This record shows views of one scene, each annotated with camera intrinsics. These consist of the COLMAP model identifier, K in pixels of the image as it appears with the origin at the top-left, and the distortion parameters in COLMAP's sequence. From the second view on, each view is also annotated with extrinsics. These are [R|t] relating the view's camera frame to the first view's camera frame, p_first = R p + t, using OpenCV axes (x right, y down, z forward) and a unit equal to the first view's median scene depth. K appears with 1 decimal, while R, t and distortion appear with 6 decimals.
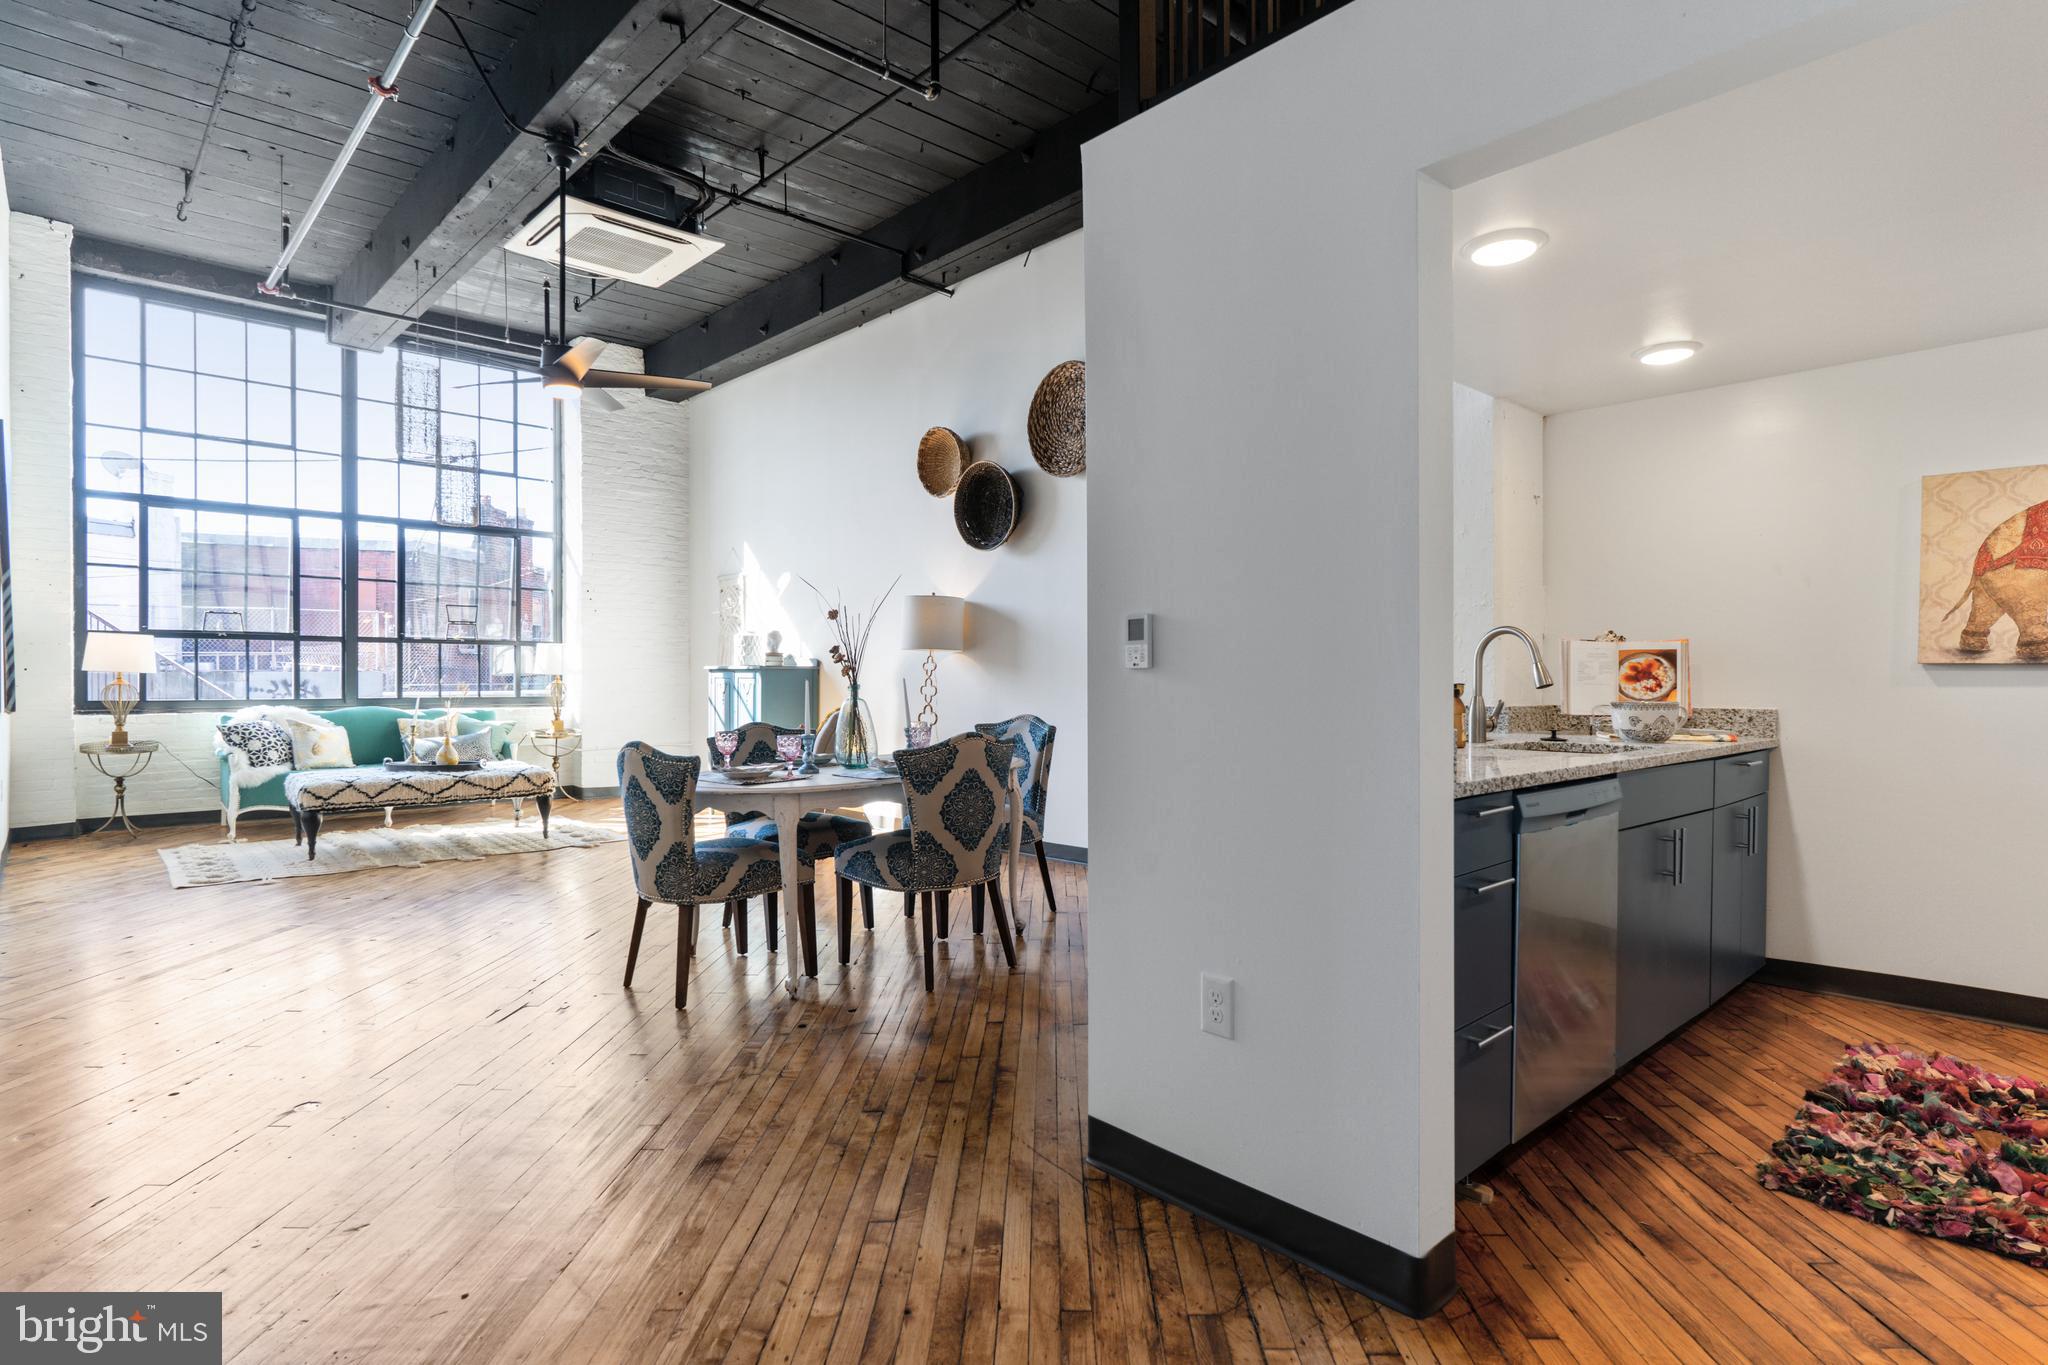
lens RADIAL K [[1043.6, 0, 1024.0], [0, 1043.6, 682.5], [0, 0, 1]] dist [0.000031, 0.000051]
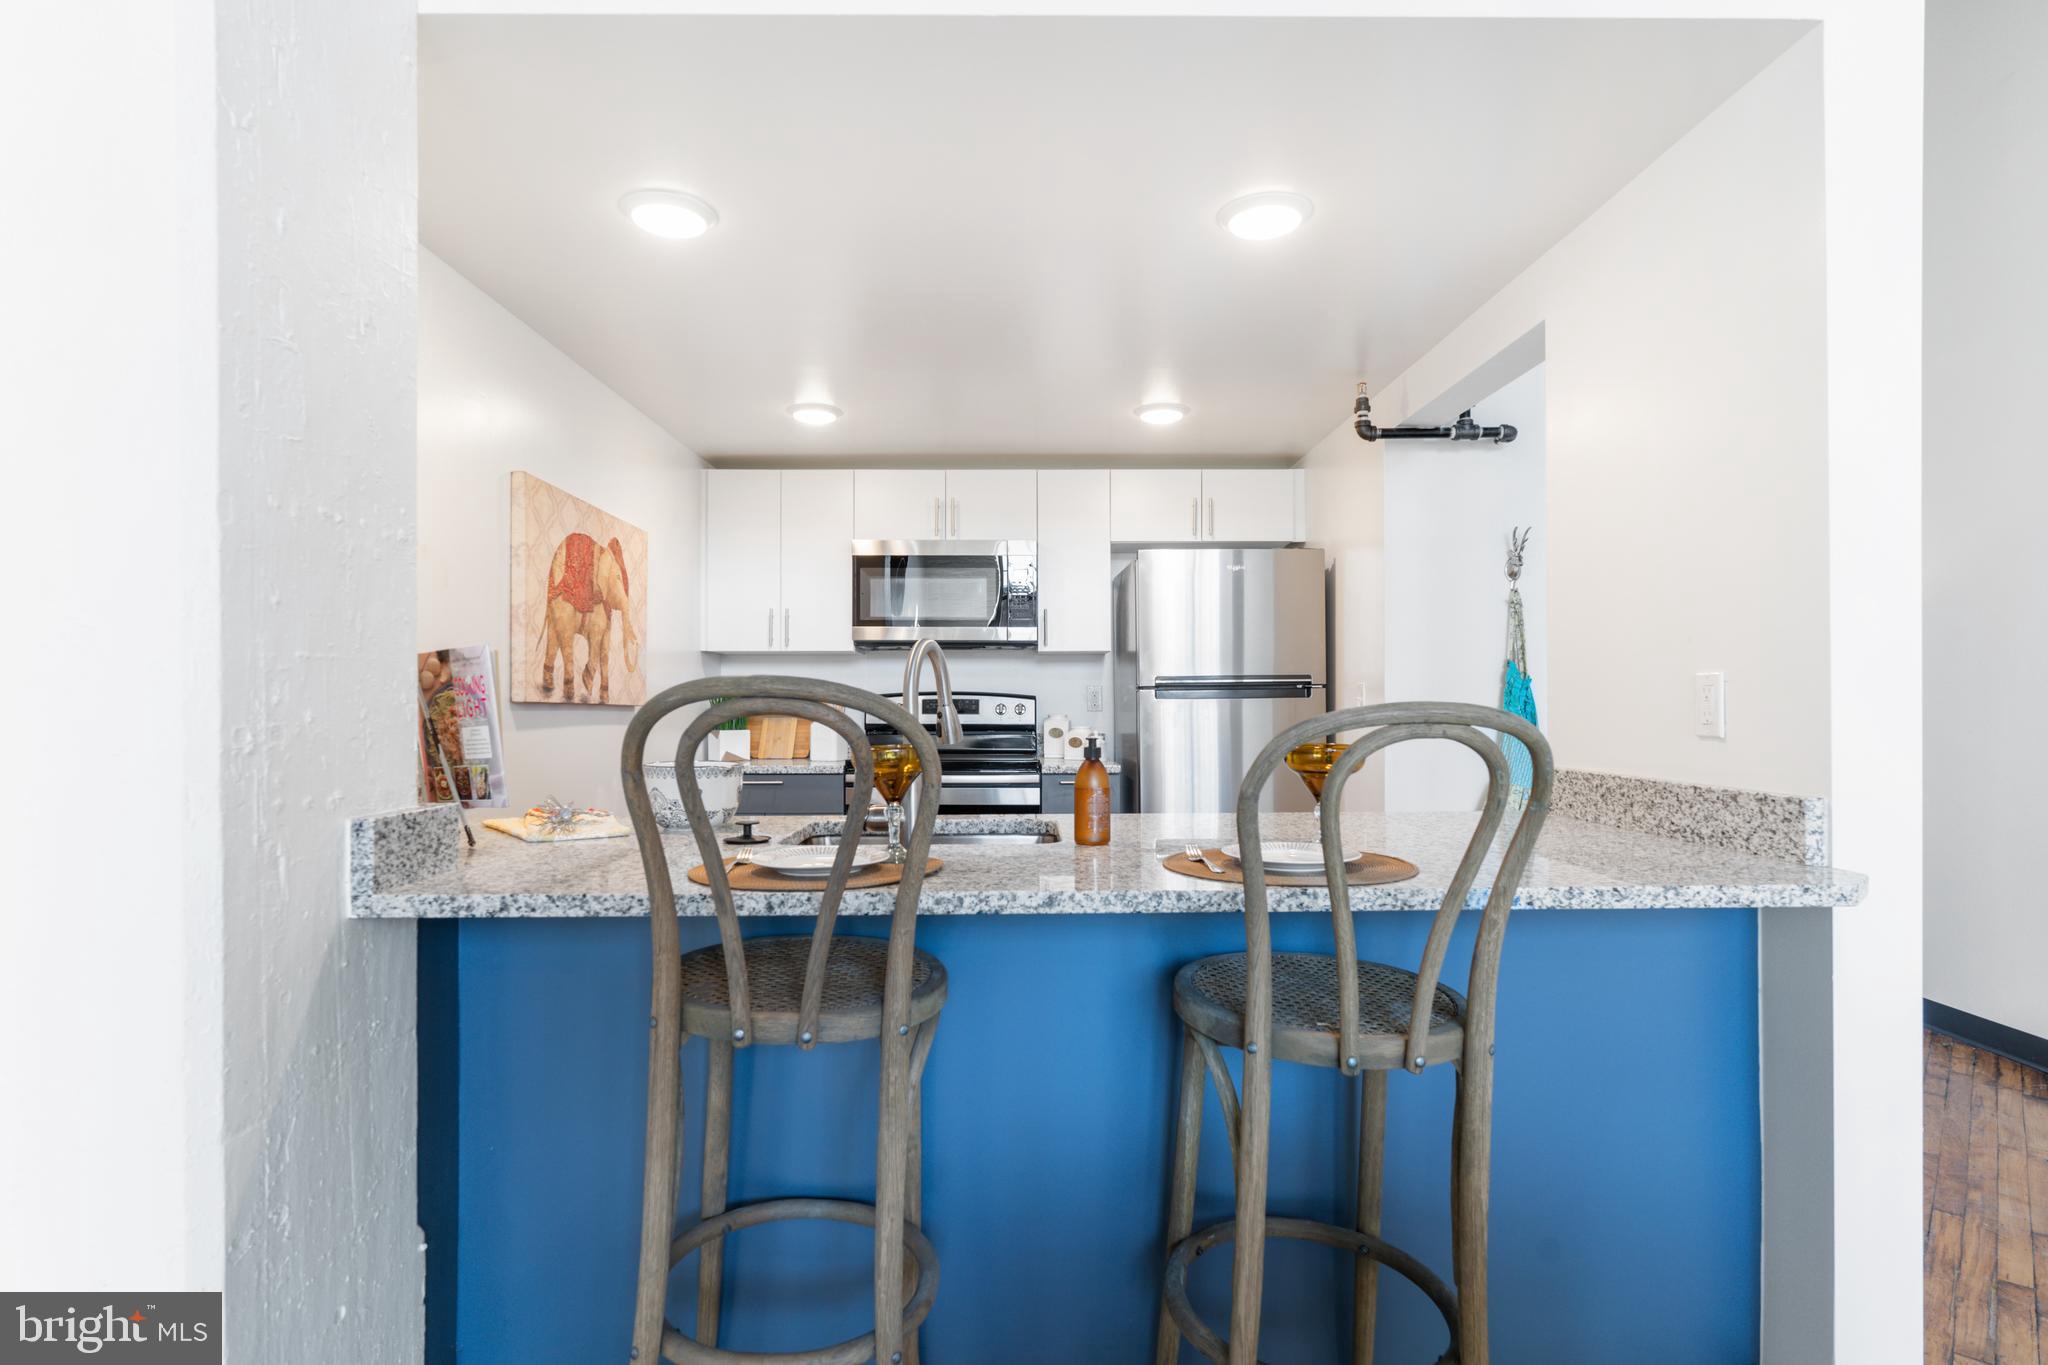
lens RADIAL K [[1037.7, 0, 1030.3], [0, 1037.7, 692.4], [0, 0, 1]] dist [0.000932, 0.000295]
pose [[-0.738022, 0.005979, 0.674750, 0.011705], [0.002883, 0.999980, -0.005707, -0.009476], [-0.674770, -0.002266, -0.738024, 0.626822]]
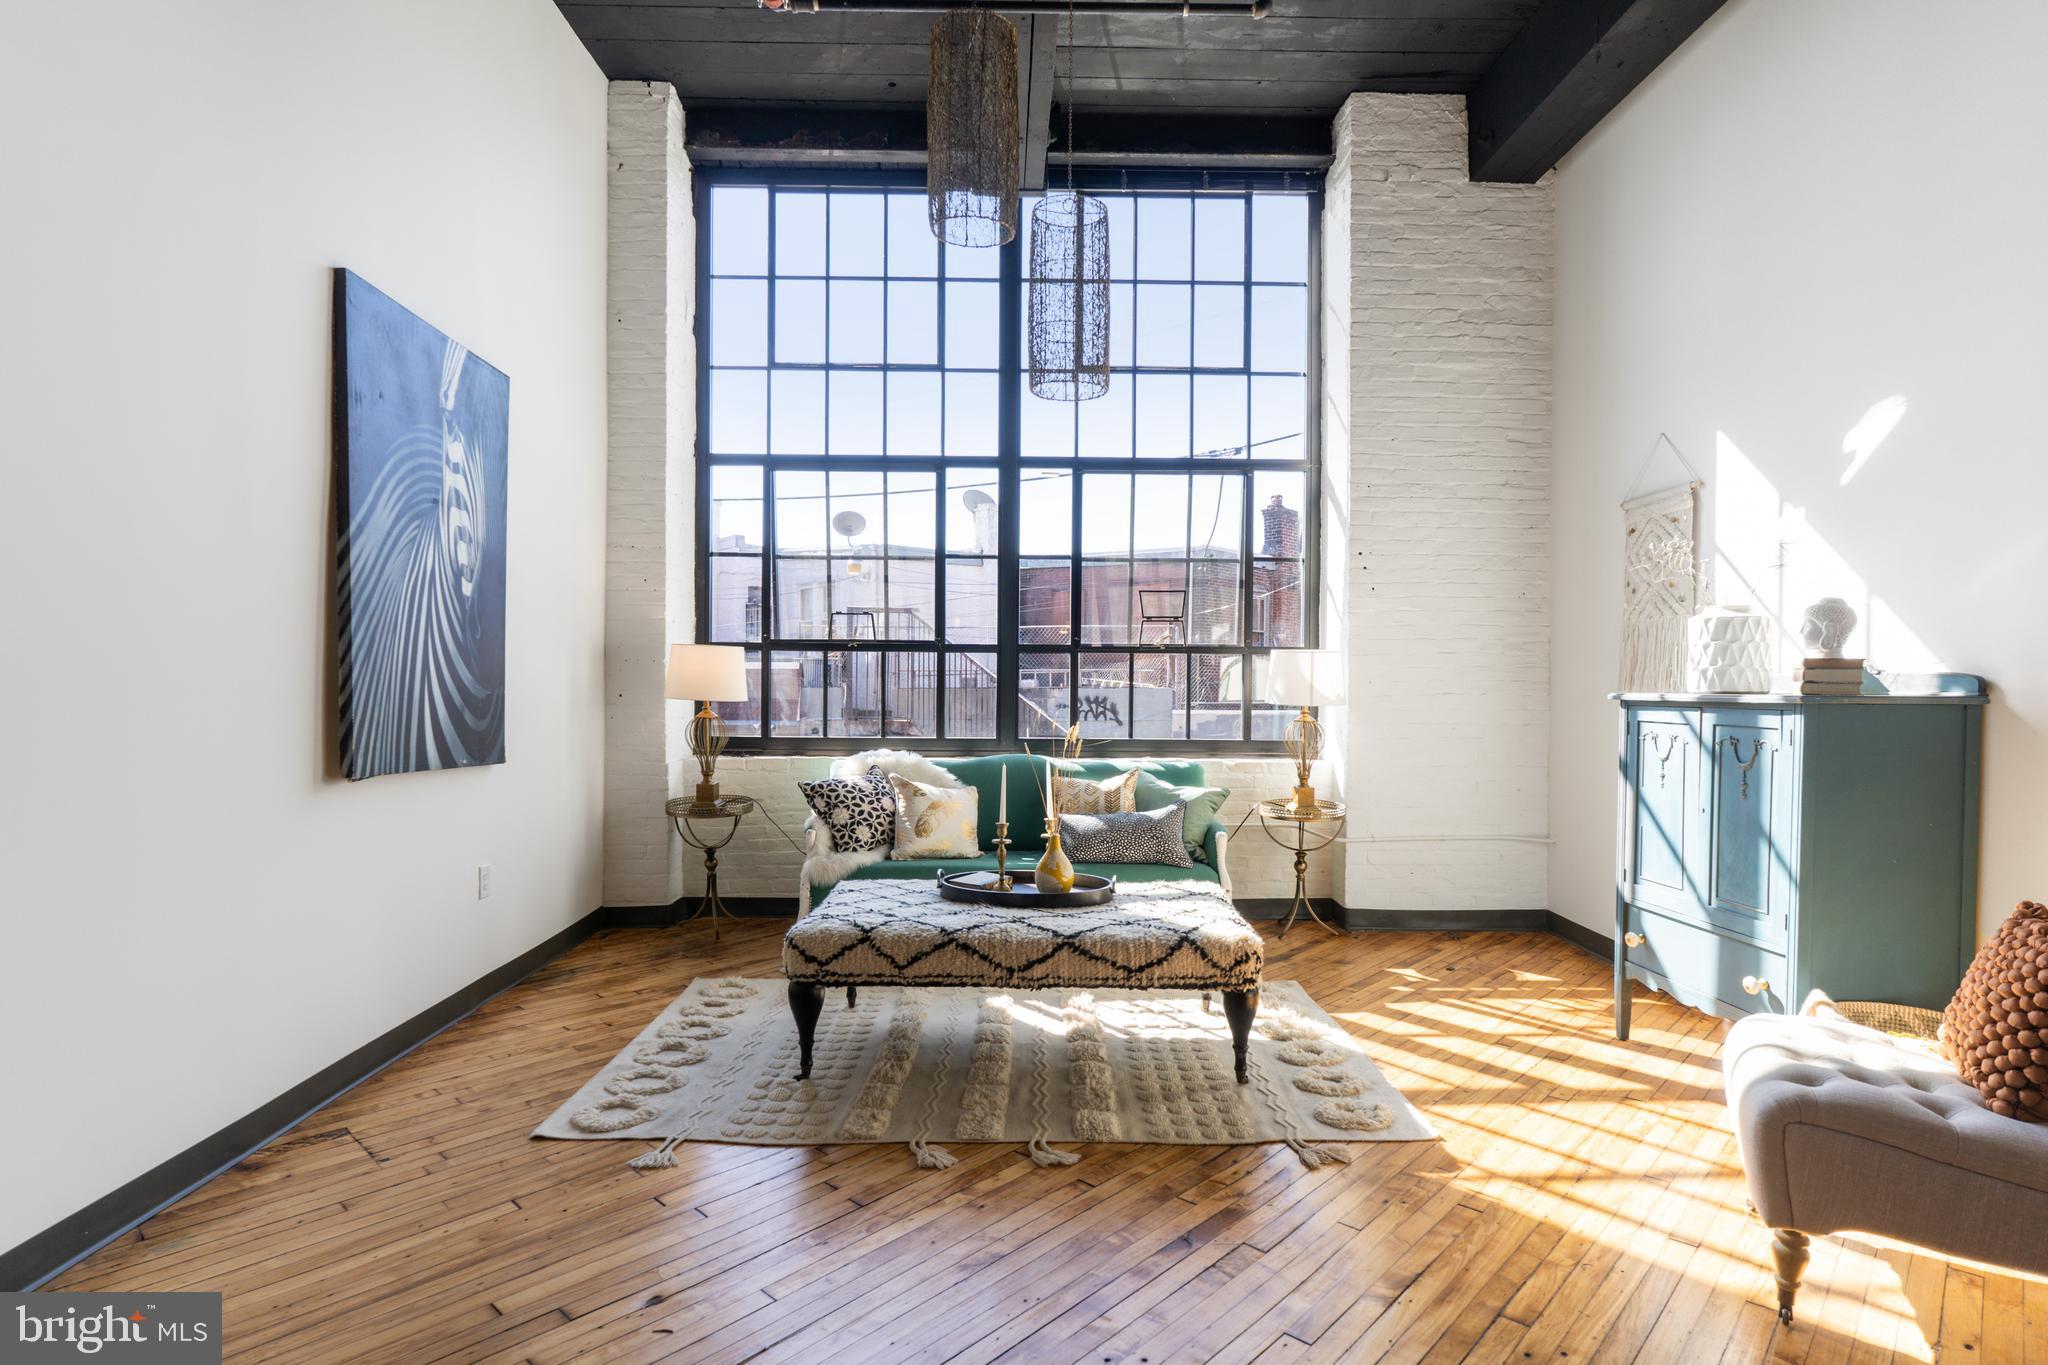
lens RADIAL K [[1049.7, 0, 1026.5], [0, 1049.7, 703.1], [0, 0, 1]] dist [-0.005126, -0.000389]
pose [[0.745598, 0.013183, -0.666266, -0.233653], [-0.008885, 0.999912, 0.009842, -0.016340], [0.666337, -0.001418, 0.745649, 0.612872]]
